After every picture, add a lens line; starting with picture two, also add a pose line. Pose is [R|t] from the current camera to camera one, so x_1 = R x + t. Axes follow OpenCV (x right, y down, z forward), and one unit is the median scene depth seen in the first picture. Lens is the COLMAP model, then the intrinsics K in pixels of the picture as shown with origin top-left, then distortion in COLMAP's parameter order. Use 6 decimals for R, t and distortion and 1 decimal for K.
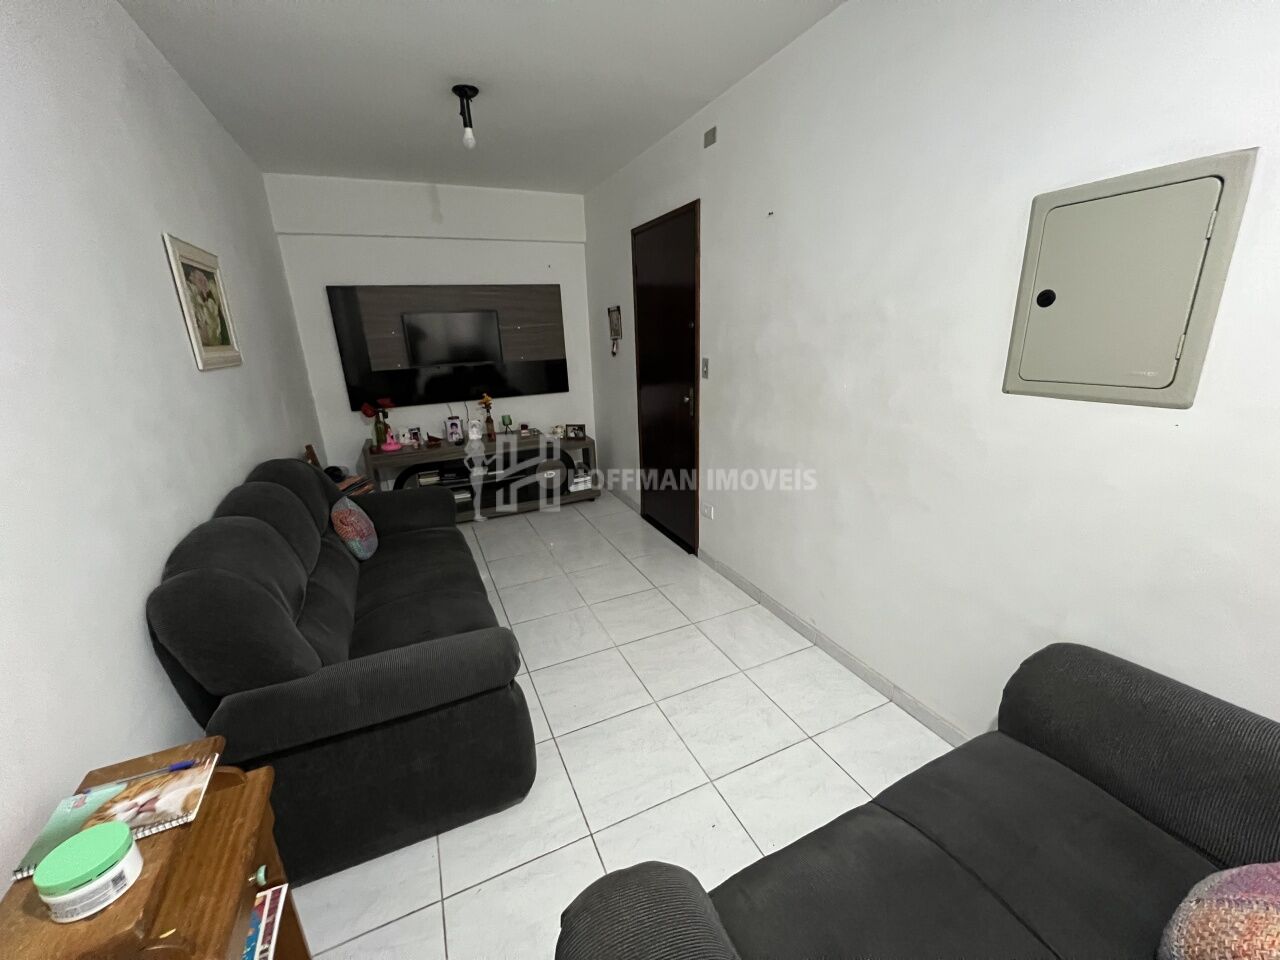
lens RADIAL K [[509.6, 0, 640.0], [0, 509.6, 480.0], [0, 0, 1]] dist [-0.003394, -0.000094]
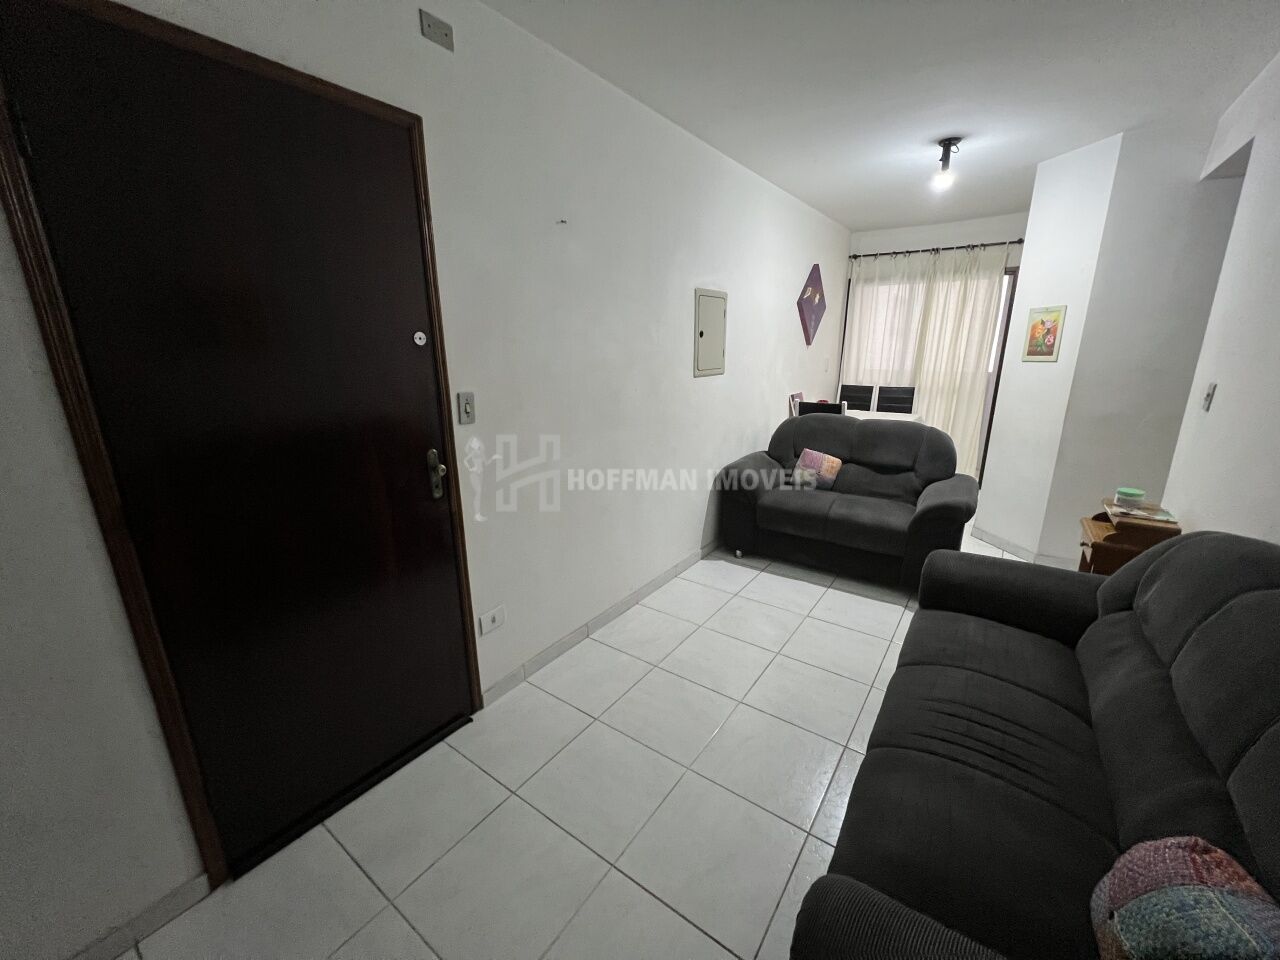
lens RADIAL K [[509.6, 0, 640.0], [0, 509.6, 480.0], [0, 0, 1]] dist [-0.003394, -0.000094]
pose [[-0.500942, -0.185184, 0.845437, -0.634760], [0.268649, 0.895319, 0.355291, -0.372046], [-0.822730, 0.405106, -0.398754, 1.354018]]
